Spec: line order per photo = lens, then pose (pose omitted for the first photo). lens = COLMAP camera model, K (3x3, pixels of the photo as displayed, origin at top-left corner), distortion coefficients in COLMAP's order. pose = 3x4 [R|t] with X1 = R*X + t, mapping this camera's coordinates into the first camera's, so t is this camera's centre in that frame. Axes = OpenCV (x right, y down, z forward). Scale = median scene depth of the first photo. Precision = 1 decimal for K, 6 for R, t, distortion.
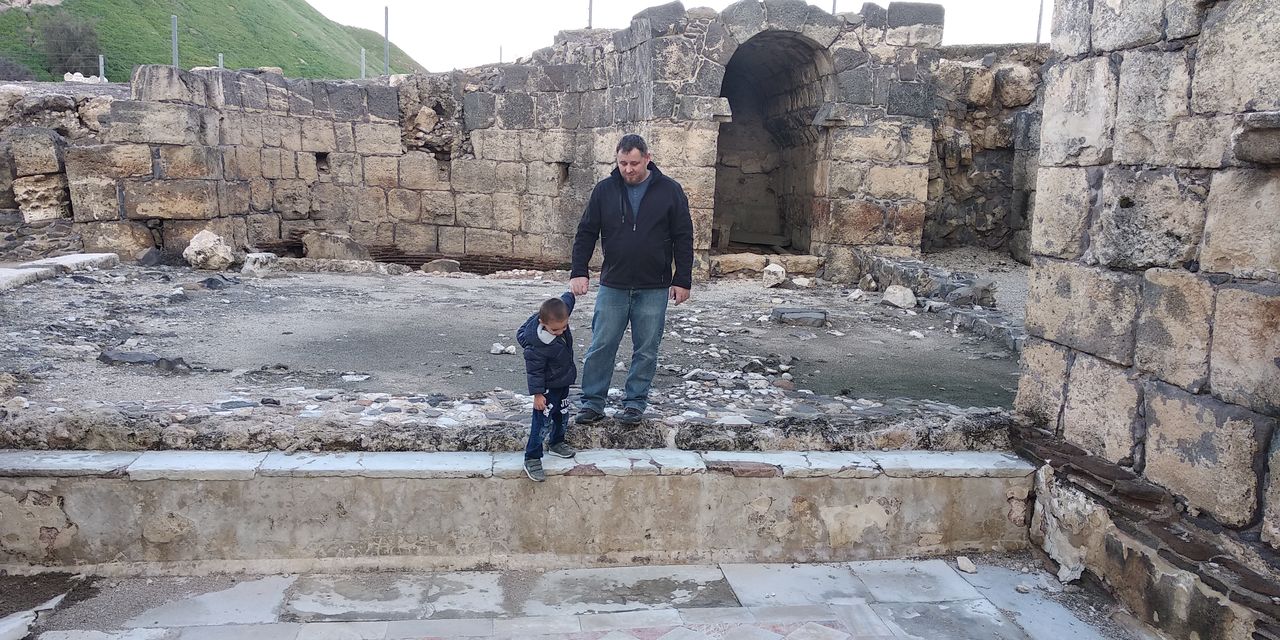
lens RADIAL K [[900.8, 0, 640.0], [0, 900.8, 320.0], [0, 0, 1]] dist [0.000430, -0.000211]
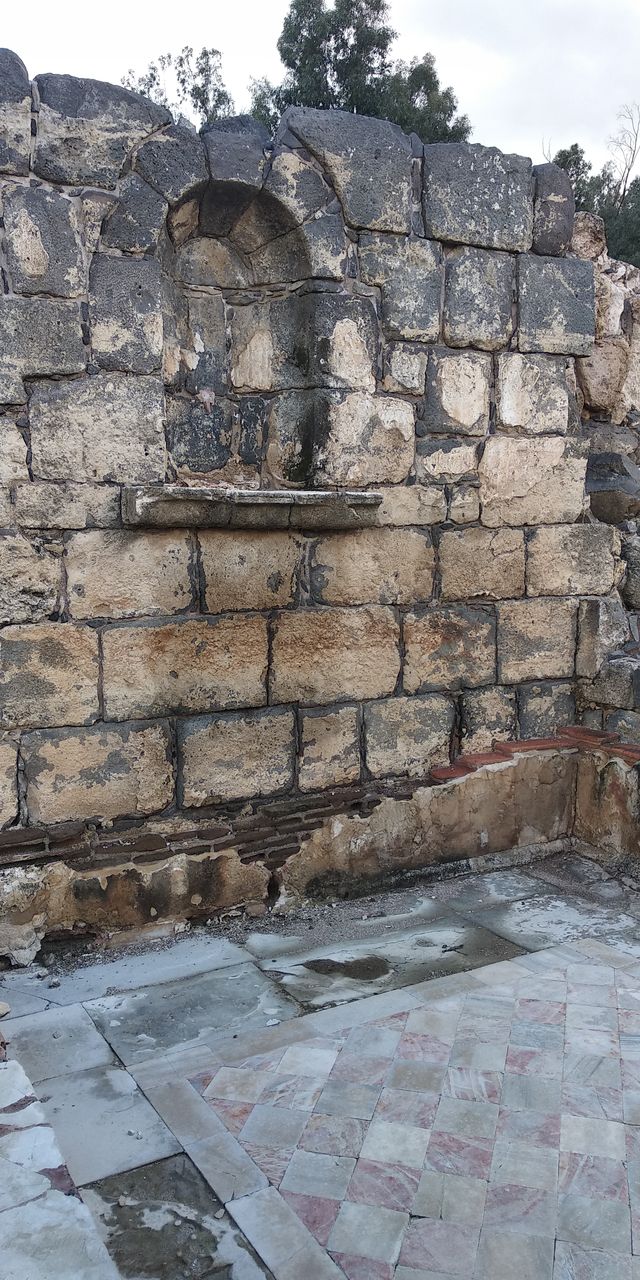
lens RADIAL K [[944.9, 0, 320.0], [0, 944.9, 640.0], [0, 0, 1]] dist [0.052299, -0.002422]
pose [[-0.298451, -0.137960, 0.944402, -0.599942], [0.151951, 0.970009, 0.189720, -0.210495], [-0.942252, 0.200124, -0.268537, 1.046278]]
